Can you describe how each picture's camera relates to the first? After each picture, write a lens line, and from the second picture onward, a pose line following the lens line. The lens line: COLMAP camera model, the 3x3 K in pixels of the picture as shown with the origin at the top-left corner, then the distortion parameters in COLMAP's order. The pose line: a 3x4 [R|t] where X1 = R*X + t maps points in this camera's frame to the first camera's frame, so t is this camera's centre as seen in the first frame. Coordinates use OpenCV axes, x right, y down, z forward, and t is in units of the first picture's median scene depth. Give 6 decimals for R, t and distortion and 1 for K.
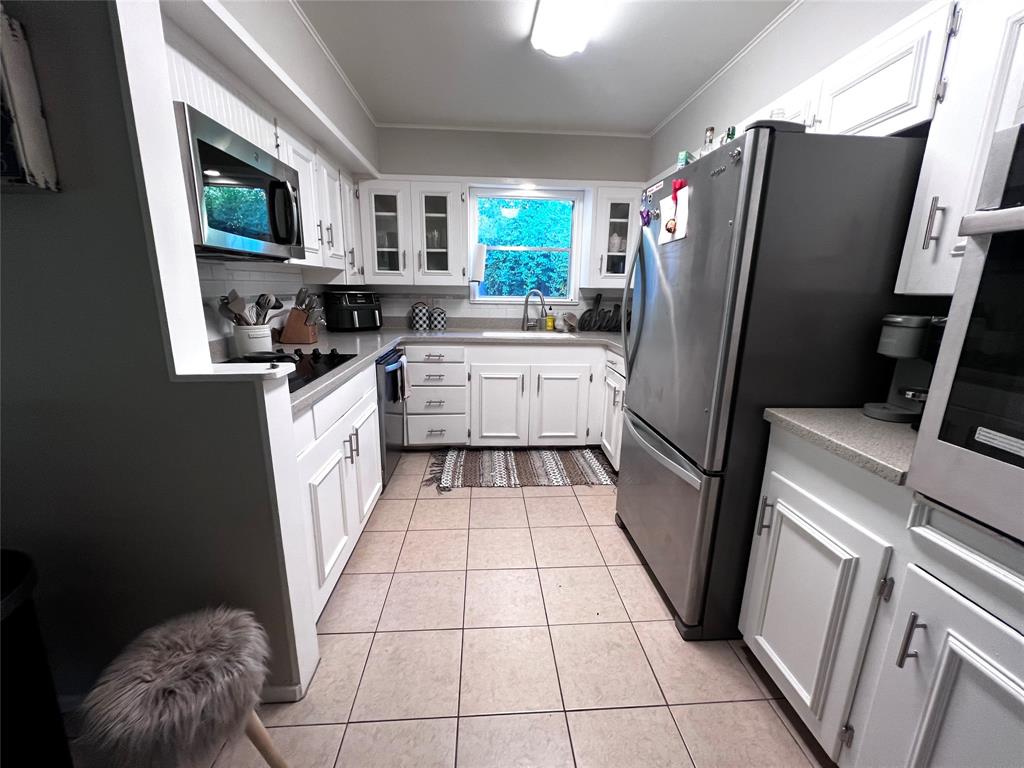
lens RADIAL K [[409.5, 0, 514.4], [0, 409.5, 377.6], [0, 0, 1]] dist [0.000313, -0.000091]
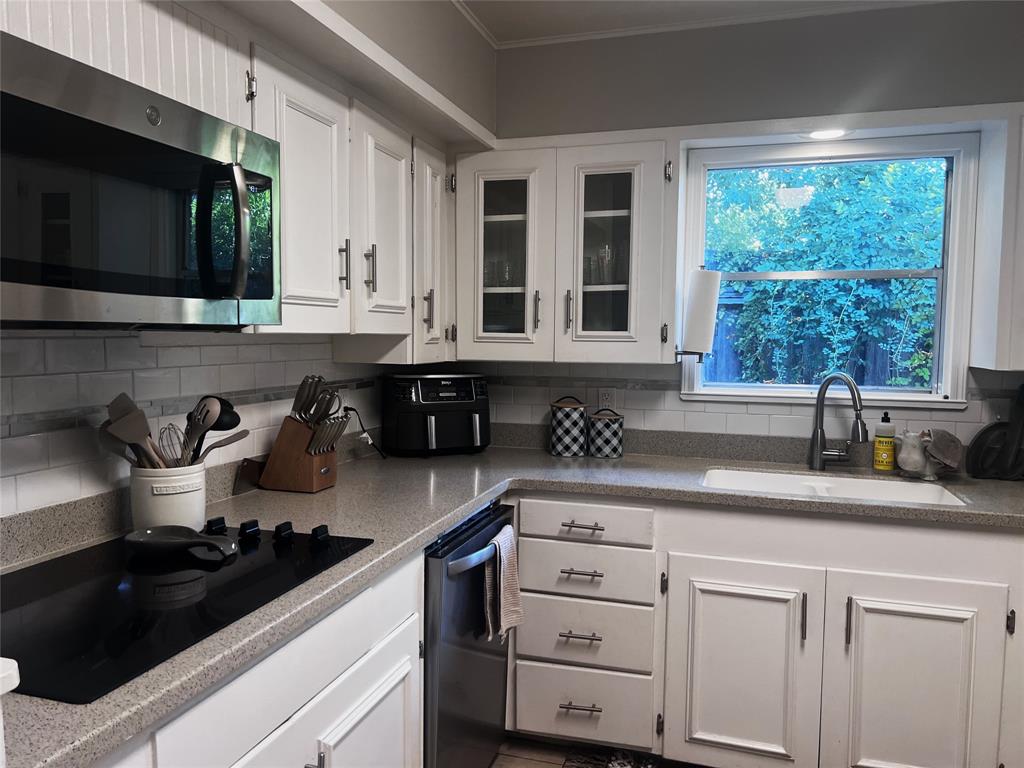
lens RADIAL K [[788.6, 0, 508.1], [0, 788.6, 387.5], [0, 0, 1]] dist [0.057609, -0.049608]
pose [[0.934614, 0.016535, -0.355278, 0.022814], [-0.072786, 0.986669, -0.145553, -0.066419], [0.348135, 0.161895, 0.923359, 0.171382]]
